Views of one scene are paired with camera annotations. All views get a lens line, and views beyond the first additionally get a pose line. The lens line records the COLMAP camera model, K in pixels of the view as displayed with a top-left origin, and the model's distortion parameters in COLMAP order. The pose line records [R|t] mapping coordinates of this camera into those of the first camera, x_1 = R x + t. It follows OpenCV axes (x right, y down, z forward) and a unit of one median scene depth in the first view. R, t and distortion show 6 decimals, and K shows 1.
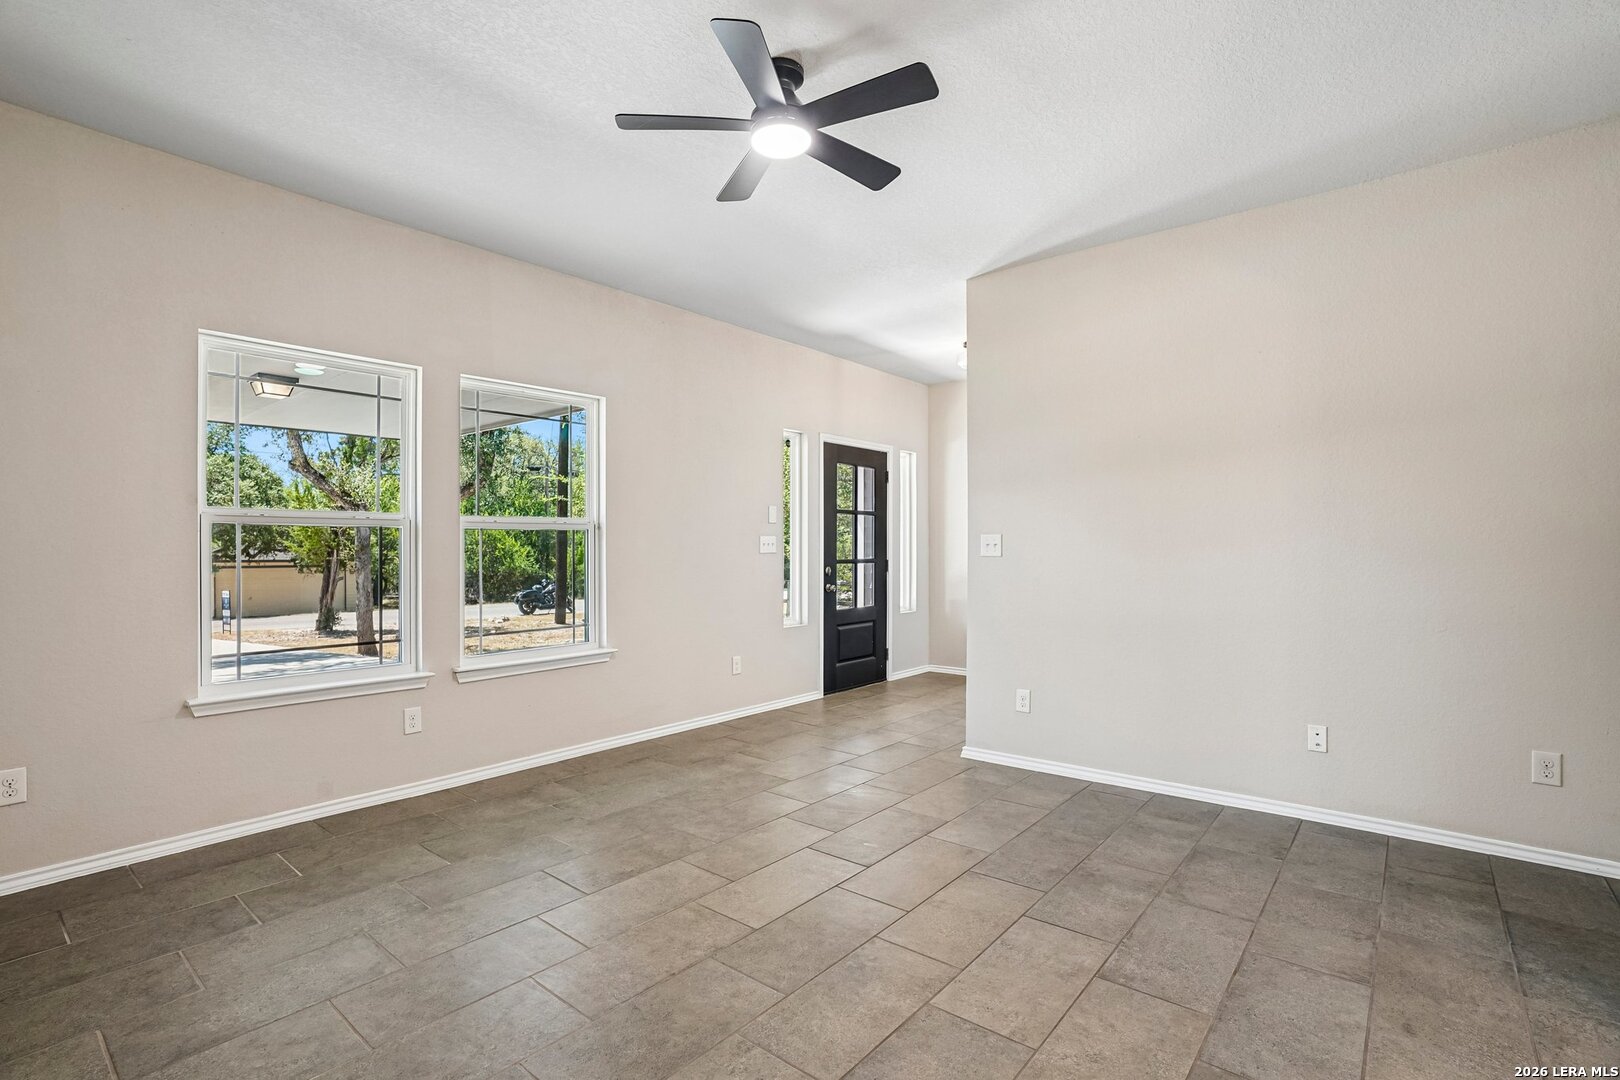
lens RADIAL K [[749.0, 0, 803.7], [0, 749.0, 542.5], [0, 0, 1]] dist [-0.047204, 0.024305]
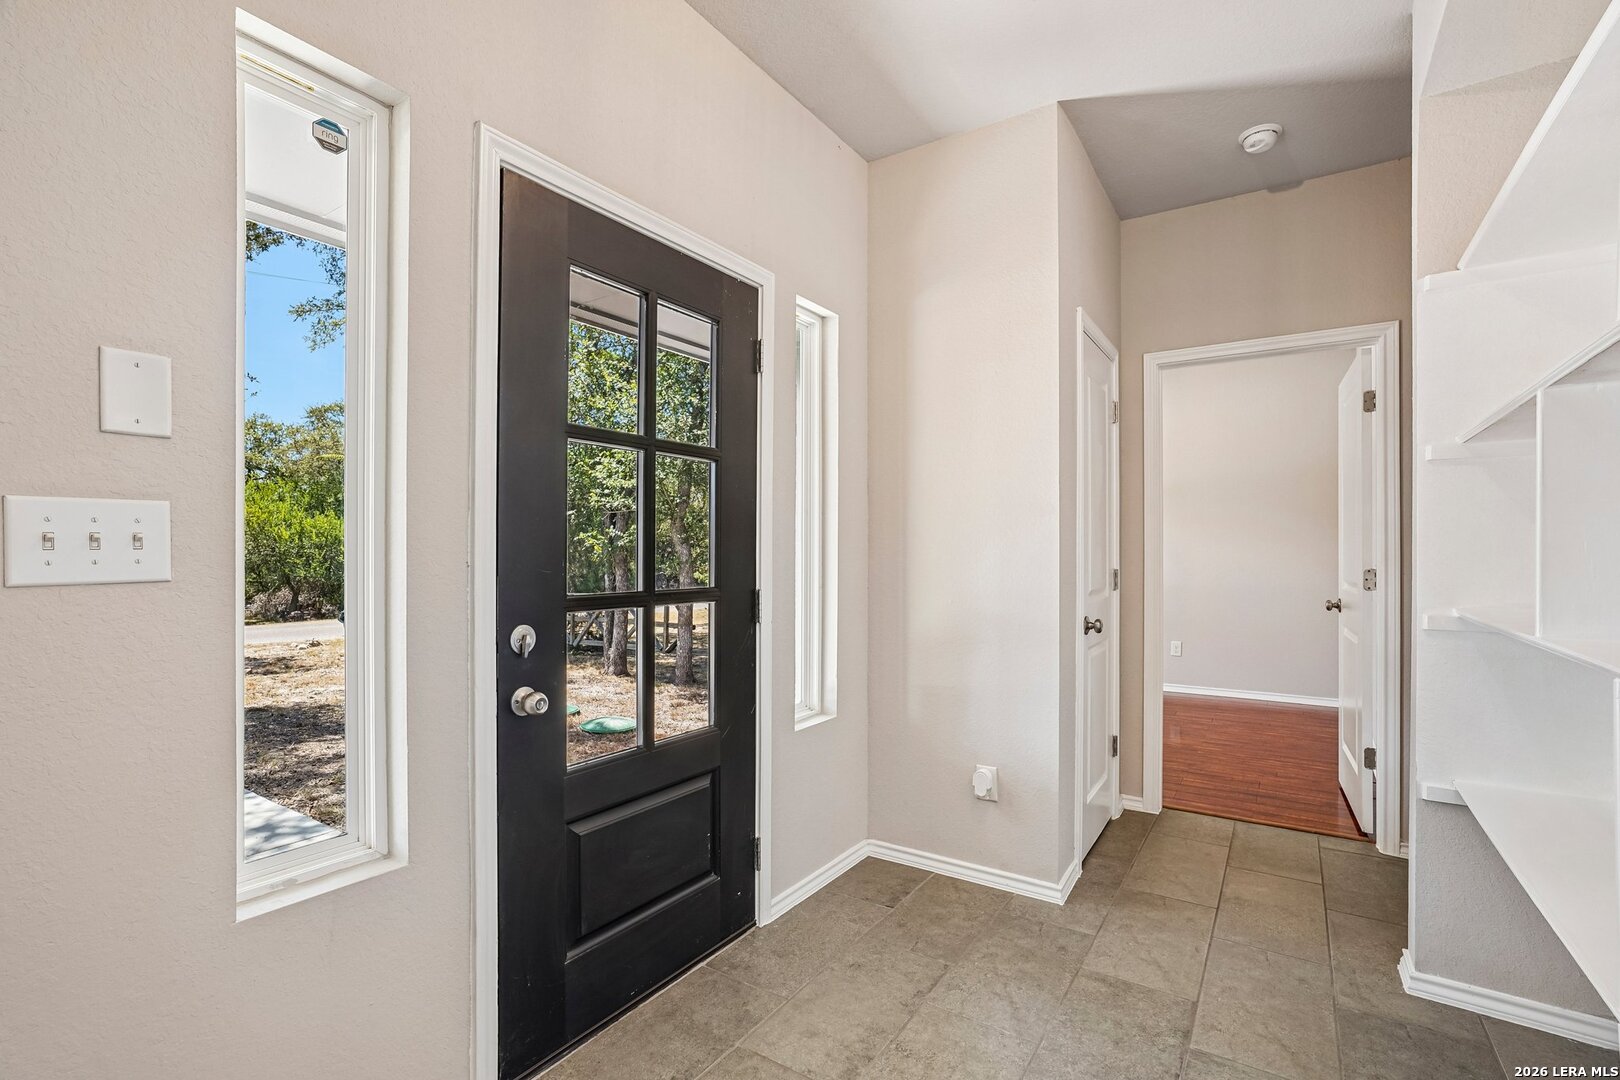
lens RADIAL K [[749.0, 0, 803.7], [0, 749.0, 542.5], [0, 0, 1]] dist [-0.047204, 0.024305]
pose [[0.993472, 0.005066, 0.113968, 0.093631], [-0.004330, 0.999968, -0.006705, 0.003209], [-0.113998, 0.006167, 0.993462, 0.650310]]
